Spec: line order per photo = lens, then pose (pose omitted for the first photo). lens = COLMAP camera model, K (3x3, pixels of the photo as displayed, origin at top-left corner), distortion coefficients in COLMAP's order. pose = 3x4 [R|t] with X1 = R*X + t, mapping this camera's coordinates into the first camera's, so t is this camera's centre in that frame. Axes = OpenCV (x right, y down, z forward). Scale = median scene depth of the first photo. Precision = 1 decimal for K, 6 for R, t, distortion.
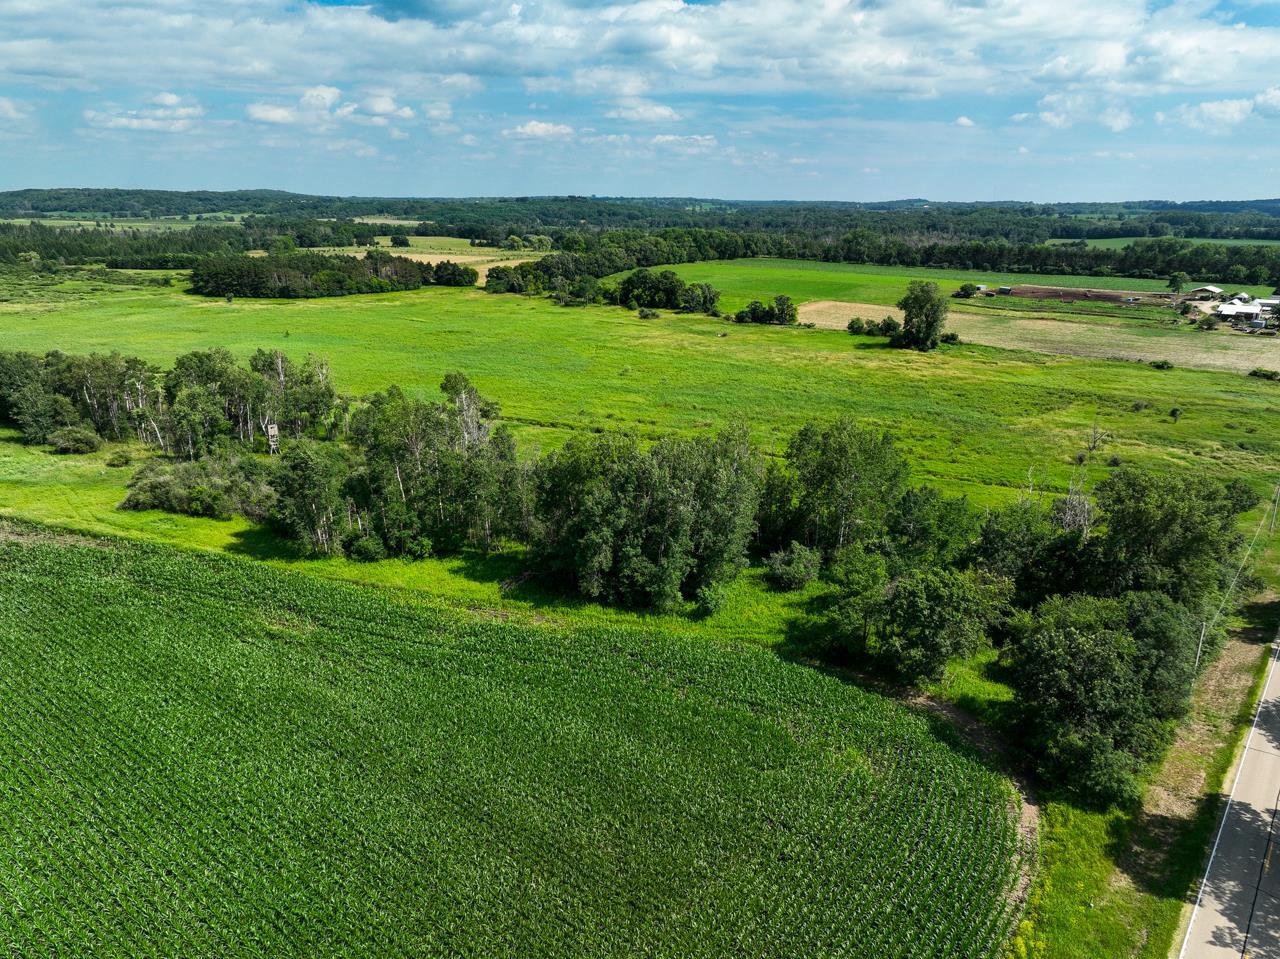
lens RADIAL K [[850.3, 0, 640.0], [0, 850.3, 479.5], [0, 0, 1]] dist [-0.001310, 0.001649]
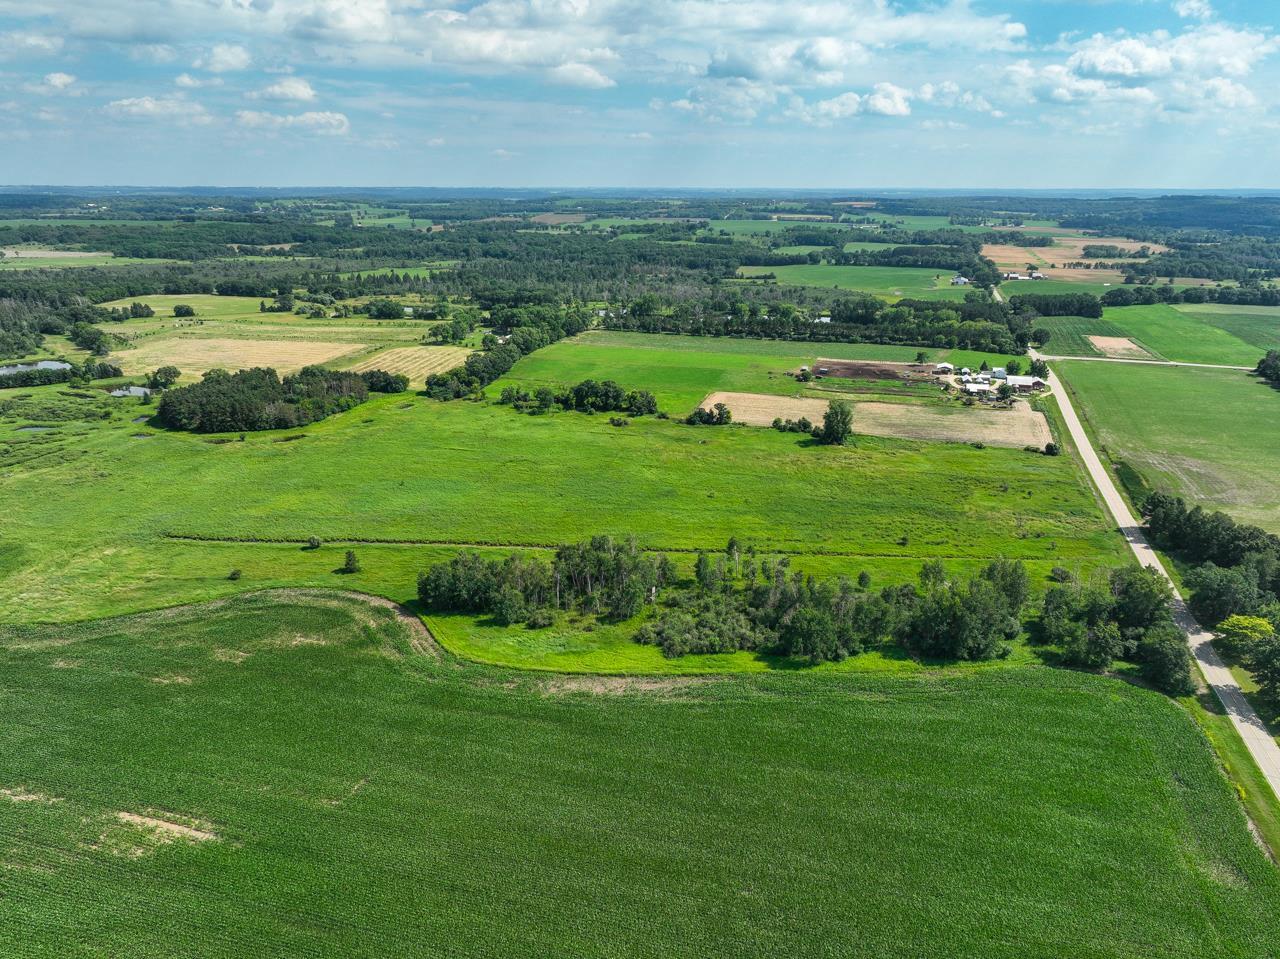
lens RADIAL K [[908.1, 0, 640.0], [0, 908.1, 479.5], [0, 0, 1]] dist [0.002556, 0.000719]
pose [[0.913626, -0.111266, 0.391034, -0.524987], [0.109439, 0.993626, 0.027032, -0.149182], [-0.391549, 0.018097, 0.919979, -0.270983]]
